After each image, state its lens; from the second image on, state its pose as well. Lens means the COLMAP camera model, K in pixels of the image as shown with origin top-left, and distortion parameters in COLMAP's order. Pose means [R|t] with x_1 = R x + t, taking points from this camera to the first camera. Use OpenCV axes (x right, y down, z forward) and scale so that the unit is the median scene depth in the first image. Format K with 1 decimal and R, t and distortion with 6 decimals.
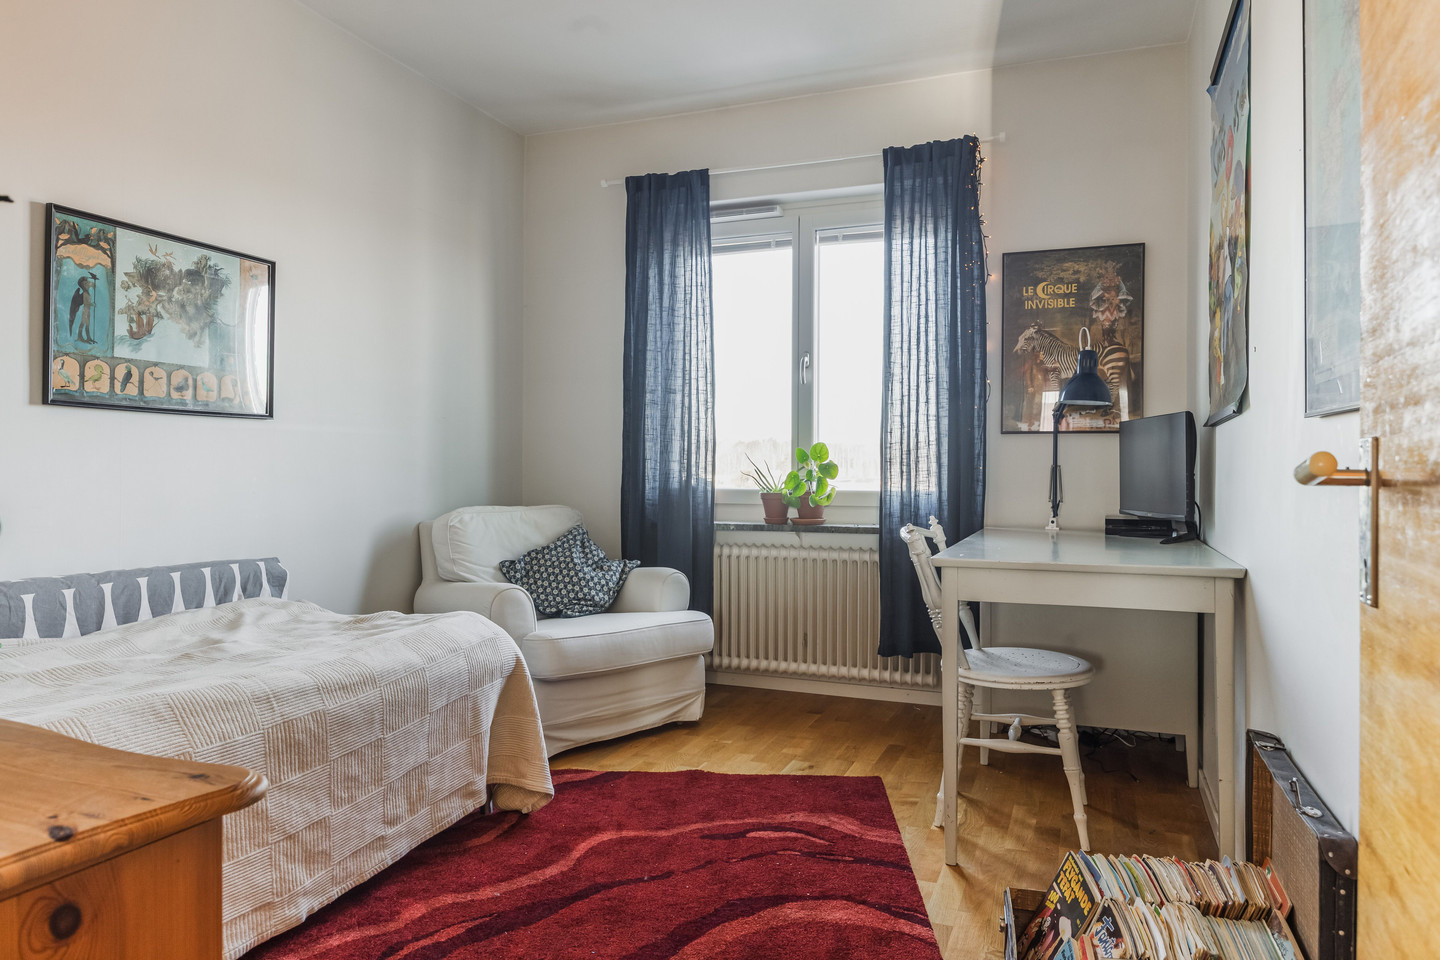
lens RADIAL K [[931.4, 0, 717.4], [0, 931.4, 474.3], [0, 0, 1]] dist [0.004838, 0.000442]
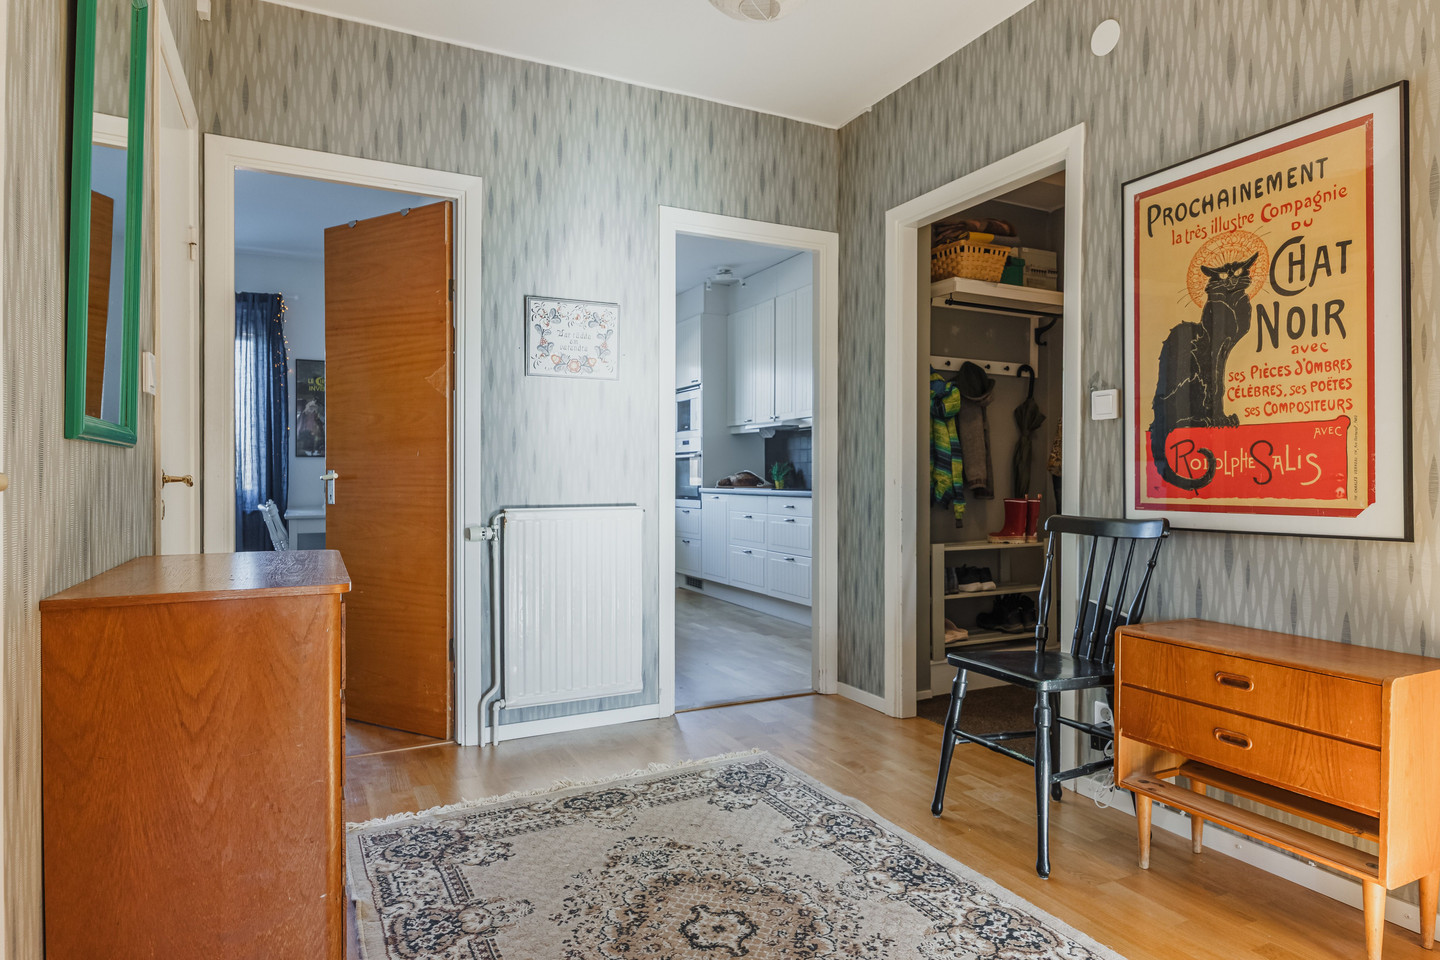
lens RADIAL K [[848.3, 0, 720.1], [0, 848.3, 483.7], [0, 0, 1]] dist [0.000620, 0.000100]
pose [[0.669515, -0.003924, 0.742789, -0.587881], [0.002089, 0.999992, 0.003400, 0.007971], [-0.742796, -0.000724, 0.669517, -1.152266]]
